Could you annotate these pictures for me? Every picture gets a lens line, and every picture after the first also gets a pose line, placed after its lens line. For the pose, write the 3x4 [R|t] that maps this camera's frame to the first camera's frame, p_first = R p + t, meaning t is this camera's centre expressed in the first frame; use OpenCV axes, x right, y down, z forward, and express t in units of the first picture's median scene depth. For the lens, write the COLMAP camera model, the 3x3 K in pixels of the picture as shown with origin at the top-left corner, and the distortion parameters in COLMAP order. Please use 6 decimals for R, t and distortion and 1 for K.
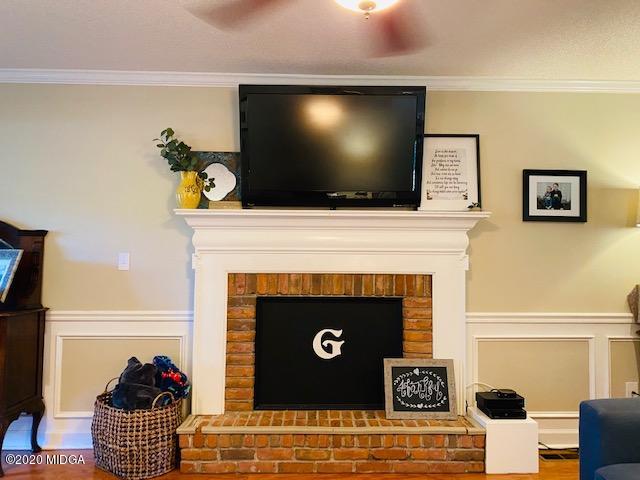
lens RADIAL K [[488.7, 0, 317.6], [0, 488.7, 235.6], [0, 0, 1]] dist [0.042709, -0.066803]
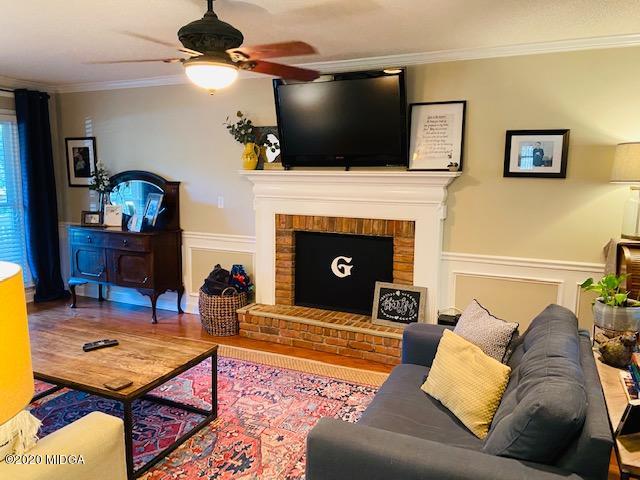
lens RADIAL K [[488.7, 0, 318.1], [0, 488.7, 232.9], [0, 0, 1]] dist [0.042709, -0.066803]
pose [[0.890700, 0.058586, -0.450801, 0.582902], [0.026054, 0.983452, 0.179286, -0.122538], [0.453844, -0.171436, 0.874434, -0.218427]]
